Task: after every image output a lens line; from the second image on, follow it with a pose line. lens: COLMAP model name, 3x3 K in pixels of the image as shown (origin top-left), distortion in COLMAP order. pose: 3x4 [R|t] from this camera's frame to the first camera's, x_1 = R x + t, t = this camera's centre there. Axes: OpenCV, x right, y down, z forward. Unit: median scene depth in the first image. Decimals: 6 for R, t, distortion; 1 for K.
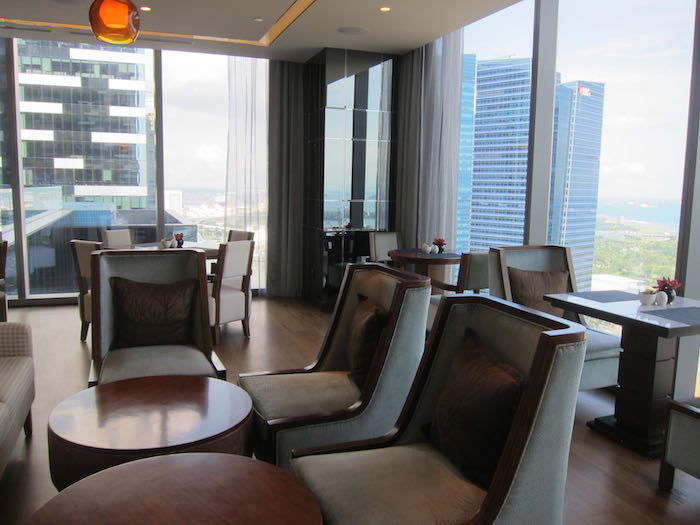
lens RADIAL K [[575.6, 0, 347.3], [0, 575.6, 261.3], [0, 0, 1]] dist [-0.066633, 0.022875]
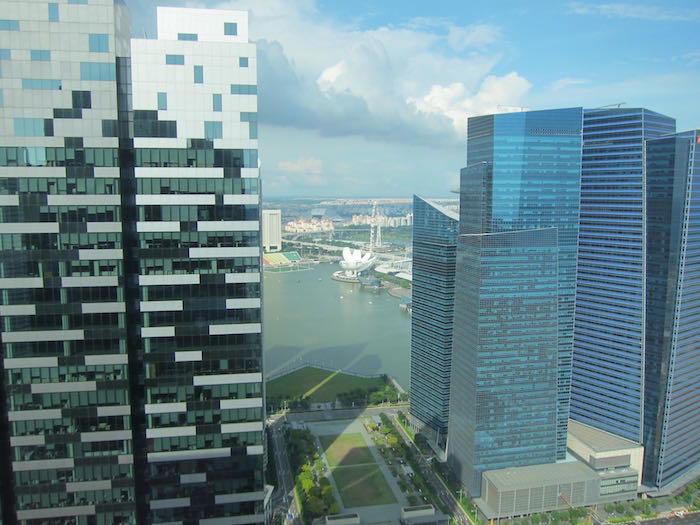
lens RADIAL K [[575.6, 0, 352.9], [0, 575.6, 267.7], [0, 0, 1]] dist [-0.066633, 0.022875]
pose [[0.988025, 0.002875, -0.154270, -0.034635], [-0.005752, 0.999818, -0.018210, -0.315853], [0.154190, 0.018880, 0.987861, 0.012225]]
